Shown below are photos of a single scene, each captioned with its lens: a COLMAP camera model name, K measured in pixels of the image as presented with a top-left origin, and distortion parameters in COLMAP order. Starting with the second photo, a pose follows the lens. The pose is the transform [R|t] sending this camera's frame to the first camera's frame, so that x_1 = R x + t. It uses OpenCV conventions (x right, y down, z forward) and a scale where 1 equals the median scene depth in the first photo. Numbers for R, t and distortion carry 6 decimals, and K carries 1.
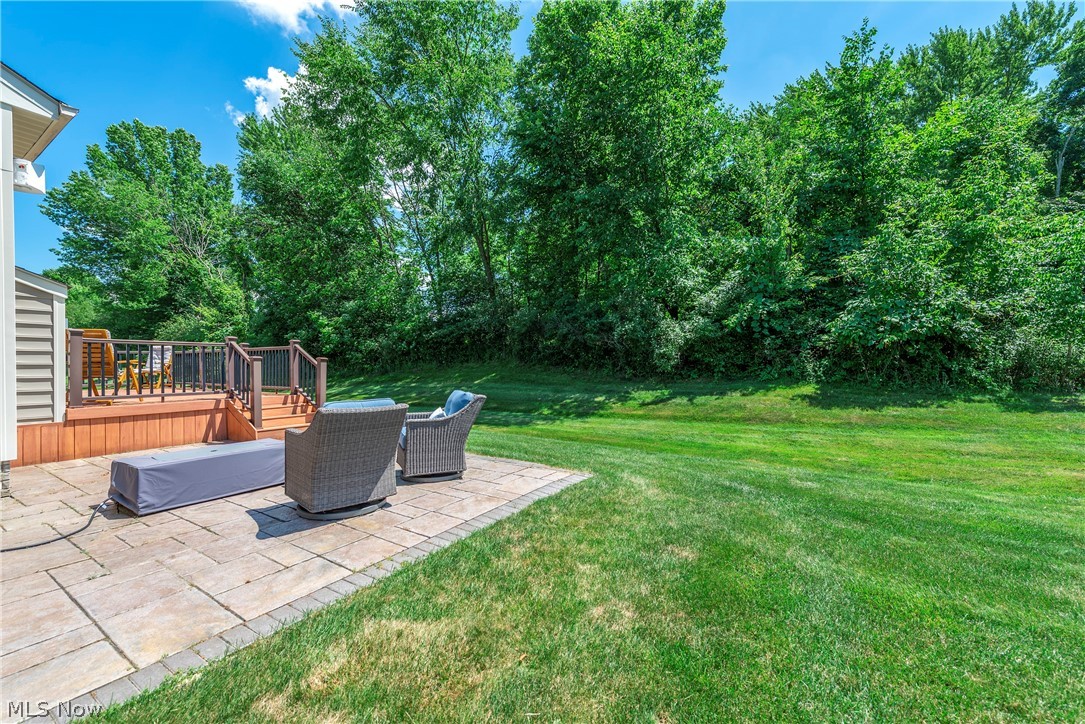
lens RADIAL K [[437.3, 0, 524.5], [0, 437.3, 369.2], [0, 0, 1]] dist [0.008252, -0.000013]
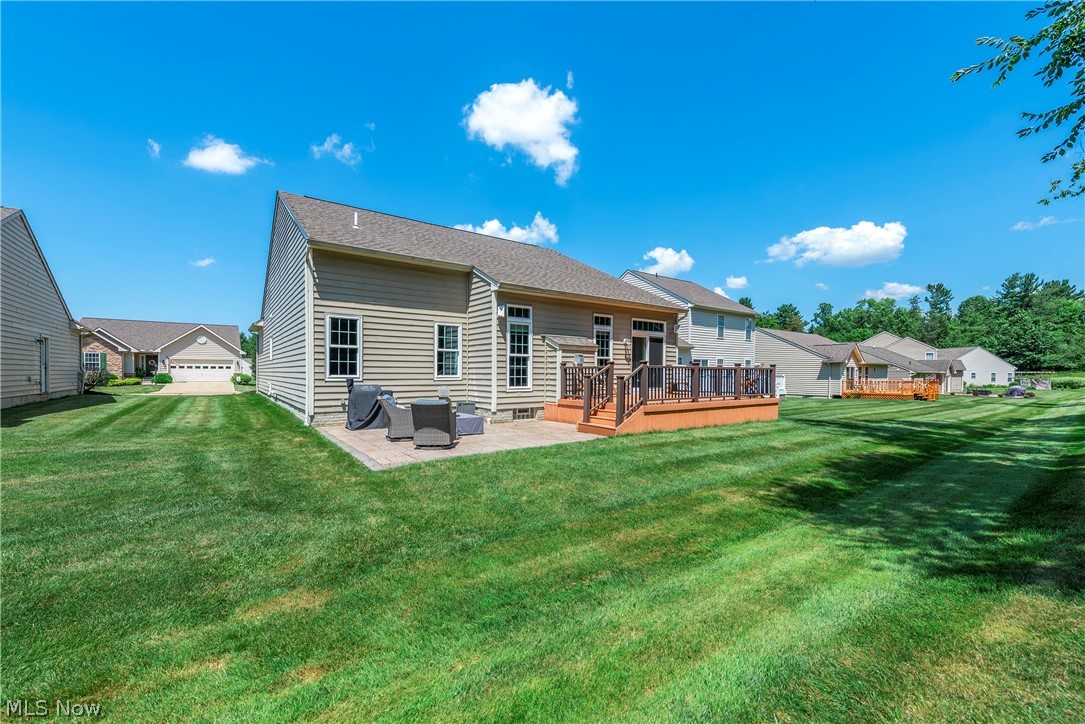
lens RADIAL K [[437.3, 0, 524.5], [0, 437.3, 369.2], [0, 0, 1]] dist [0.008252, -0.000013]
pose [[-0.357193, -0.006126, -0.934010, 1.032452], [-0.008553, 0.999958, -0.003287, -0.049214], [0.933991, 0.006814, -0.357230, 1.560512]]
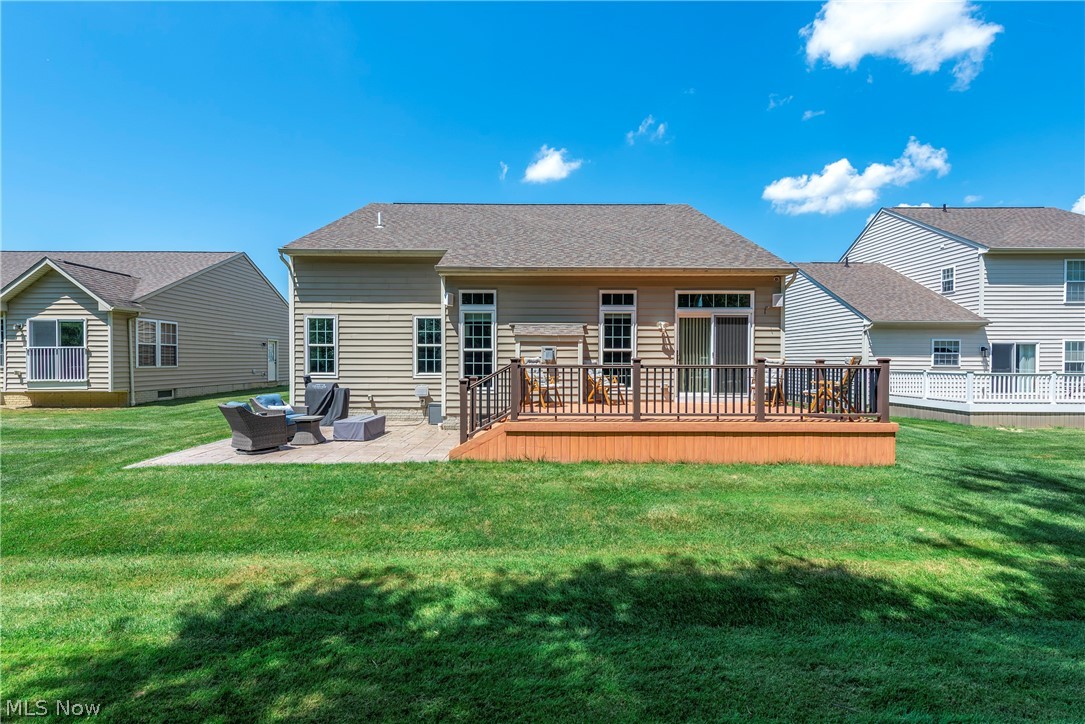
lens RADIAL K [[478.5, 0, 542.5], [0, 478.5, 362.0], [0, 0, 1]] dist [0.010149, -0.000703]
pose [[-0.827535, 0.001992, -0.561410, -0.065312], [-0.003107, 0.999962, 0.008128, -0.091323], [0.561405, 0.008471, -0.827498, 2.519488]]
